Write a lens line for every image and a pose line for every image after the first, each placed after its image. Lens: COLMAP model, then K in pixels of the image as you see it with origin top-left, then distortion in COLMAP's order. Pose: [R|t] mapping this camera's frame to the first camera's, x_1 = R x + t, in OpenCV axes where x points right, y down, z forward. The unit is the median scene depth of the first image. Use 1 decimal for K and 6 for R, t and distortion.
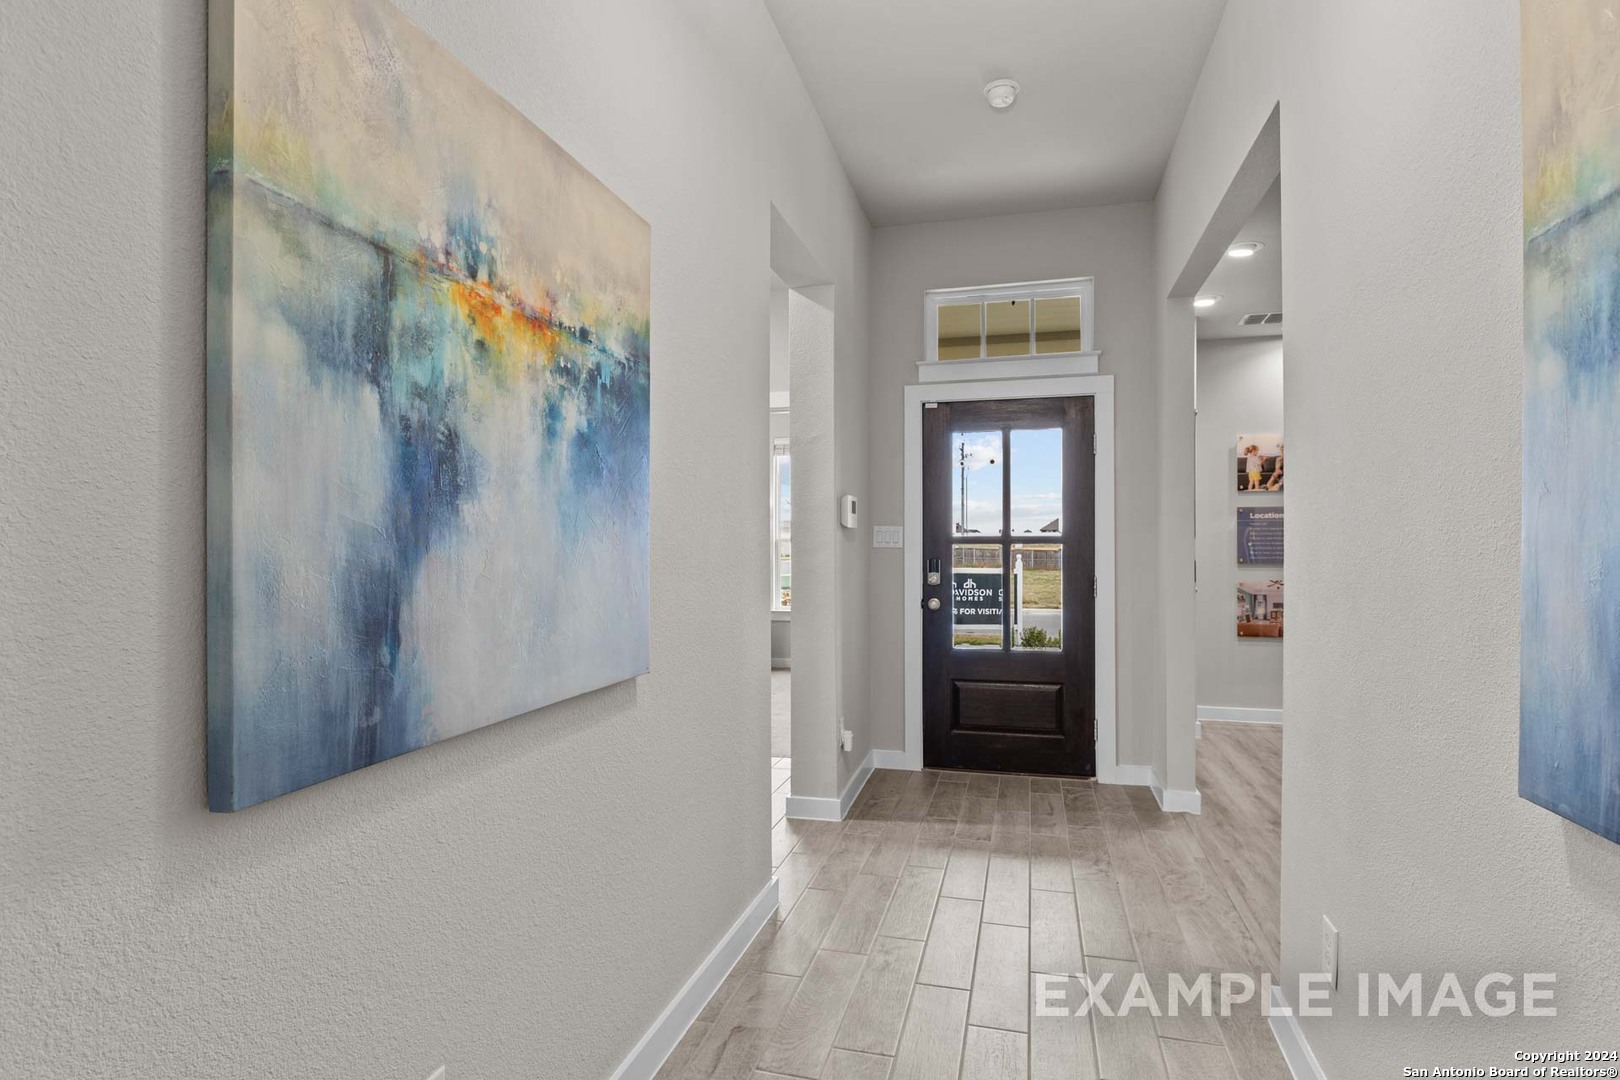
lens RADIAL K [[822.0, 0, 812.8], [0, 822.0, 537.7], [0, 0, 1]] dist [0.000596, 0.000683]
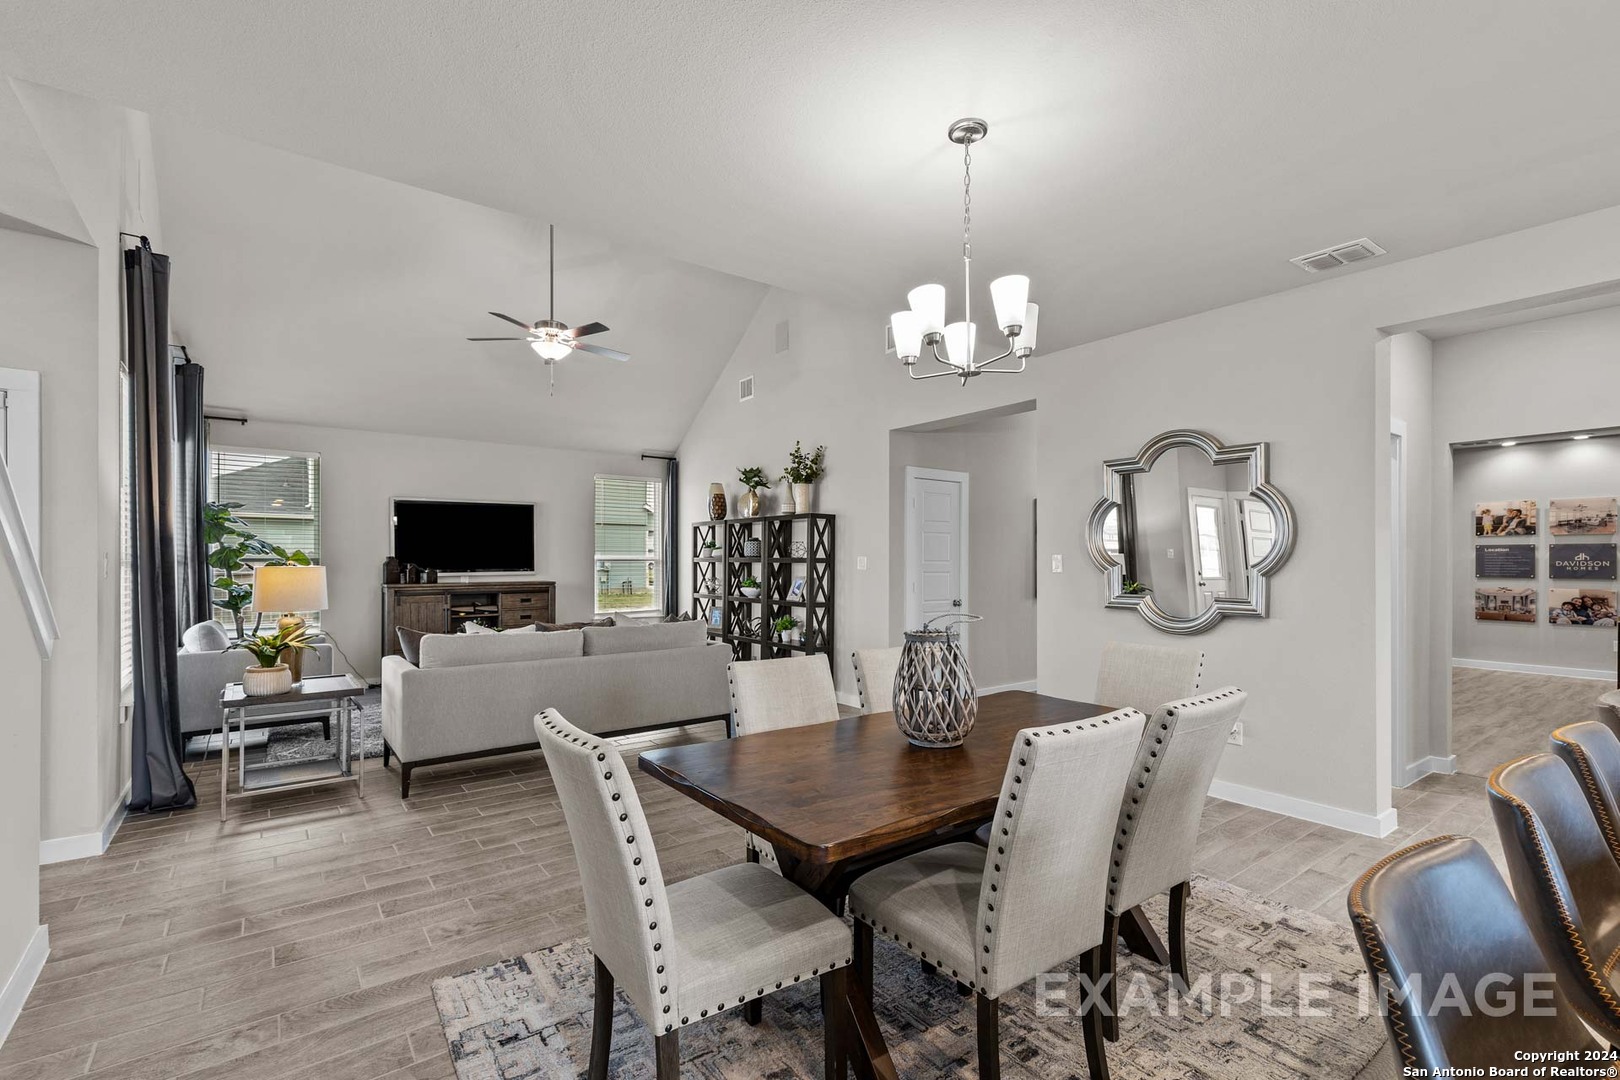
lens RADIAL K [[725.6, 0, 818.4], [0, 725.6, 557.1], [0, 0, 1]] dist [0.002347, 0.000183]
pose [[0.789263, -0.005064, -0.614034, 0.478828], [0.008516, 0.999960, 0.002700, -0.036312], [0.613996, -0.007361, 0.789275, -1.410738]]
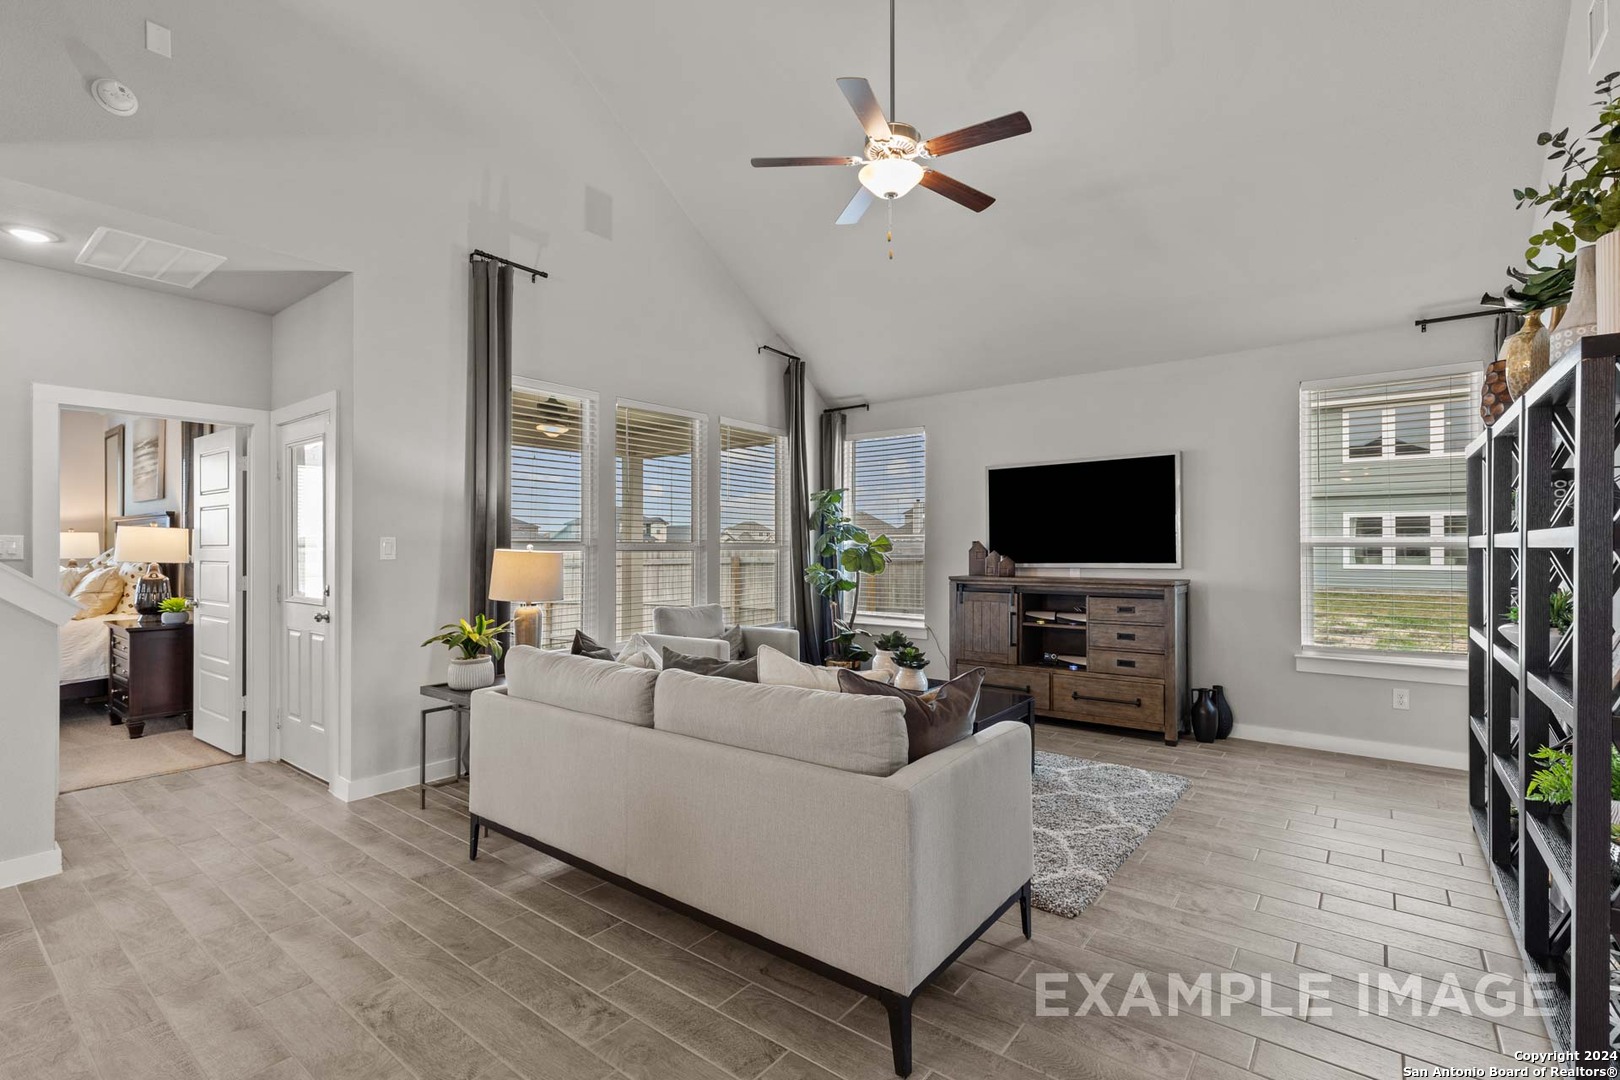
lens RADIAL K [[730.2, 0, 821.6], [0, 730.2, 543.2], [0, 0, 1]] dist [0.001772, -0.000037]
pose [[-0.381820, -0.009971, -0.924183, 0.029540], [0.009323, 0.999849, -0.014639, -0.021252], [0.924190, -0.014206, -0.381669, -0.461820]]
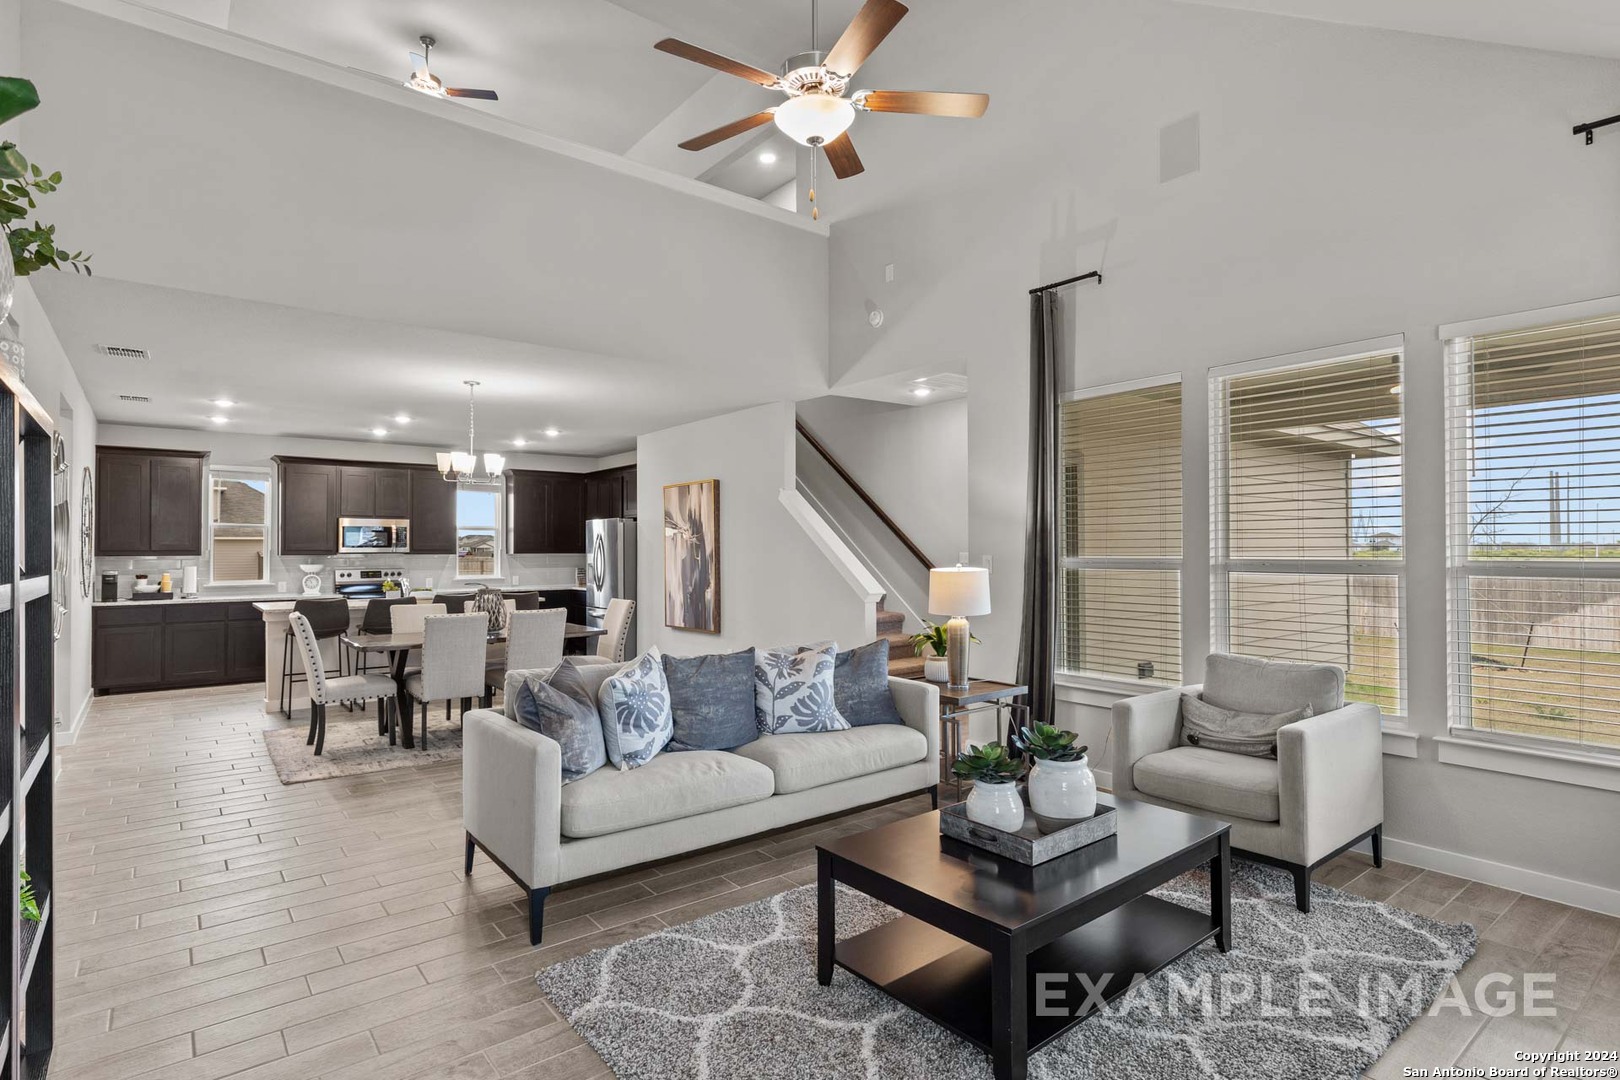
lens RADIAL K [[822.0, 0, 812.8], [0, 822.0, 537.7], [0, 0, 1]] dist [0.000596, 0.000683]
pose [[-0.801400, 0.006774, 0.598090, -1.094734], [-0.006849, 0.999766, -0.020501, -0.045655], [-0.598089, -0.020525, -0.801167, -0.135509]]
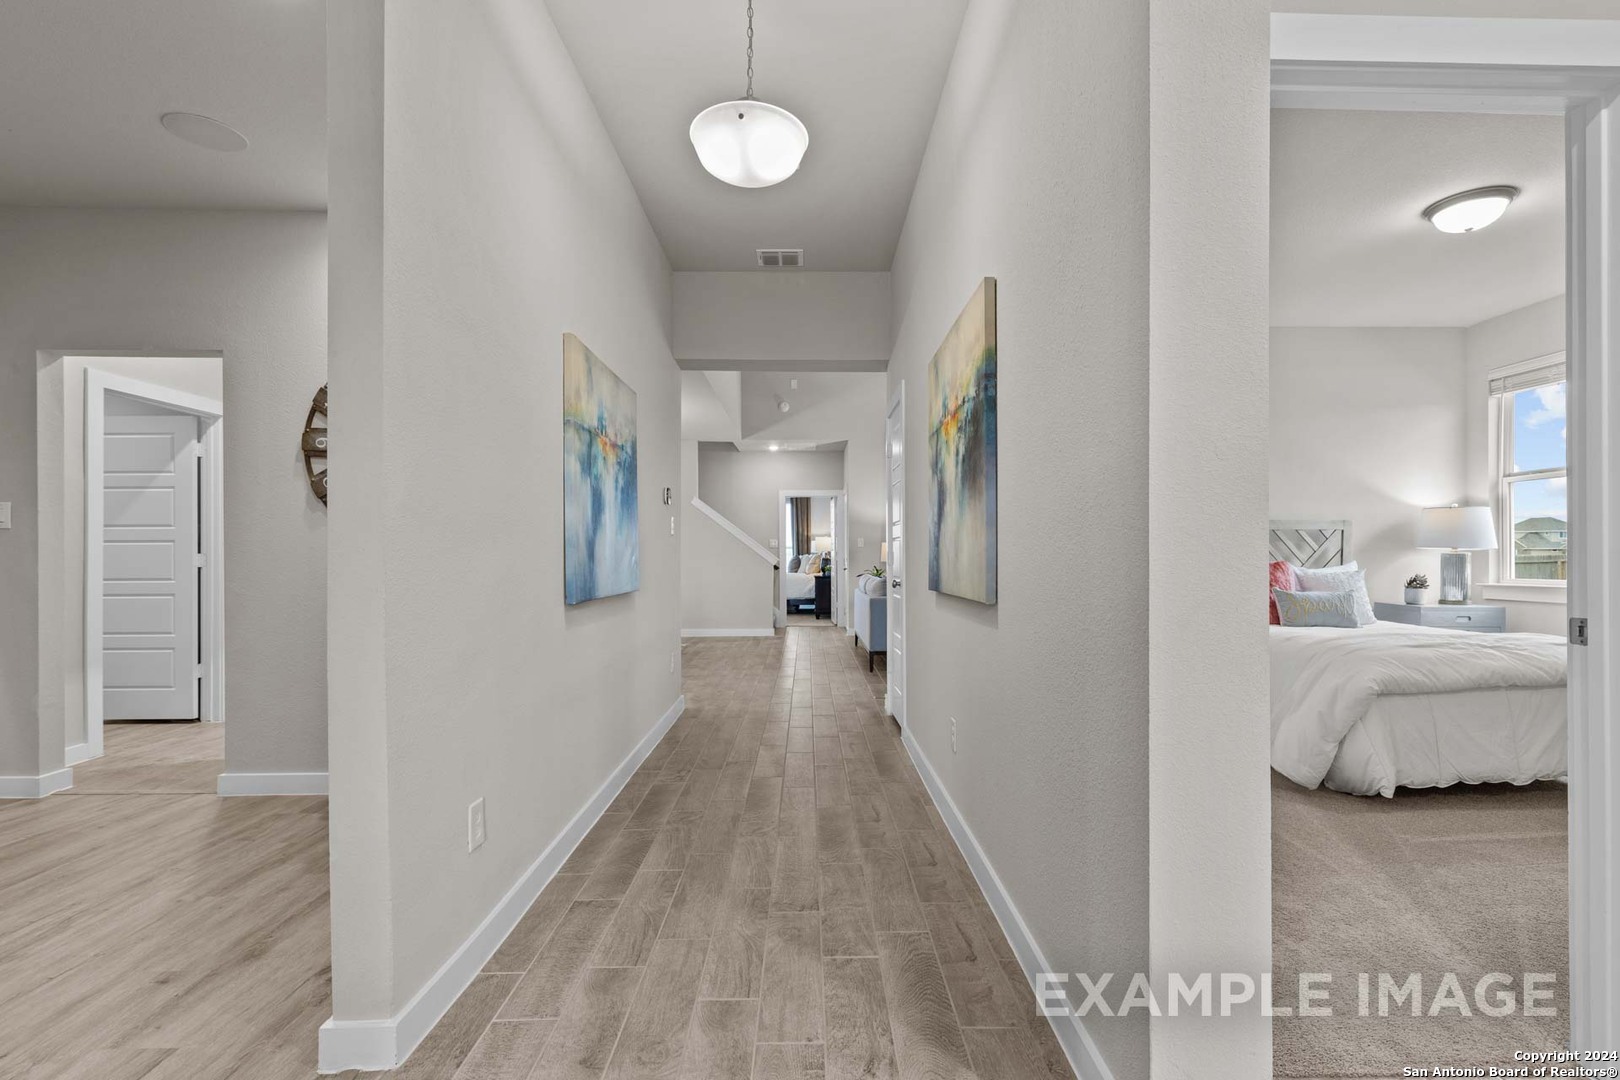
lens RADIAL K [[721.3, 0, 824.2], [0, 721.3, 555.2], [0, 0, 1]] dist [0.002810, 0.000028]
pose [[-0.959671, -0.004736, -0.281084, 0.161146], [-0.000433, 0.999882, -0.015371, 0.041215], [0.281124, -0.014629, -0.959560, 0.843932]]
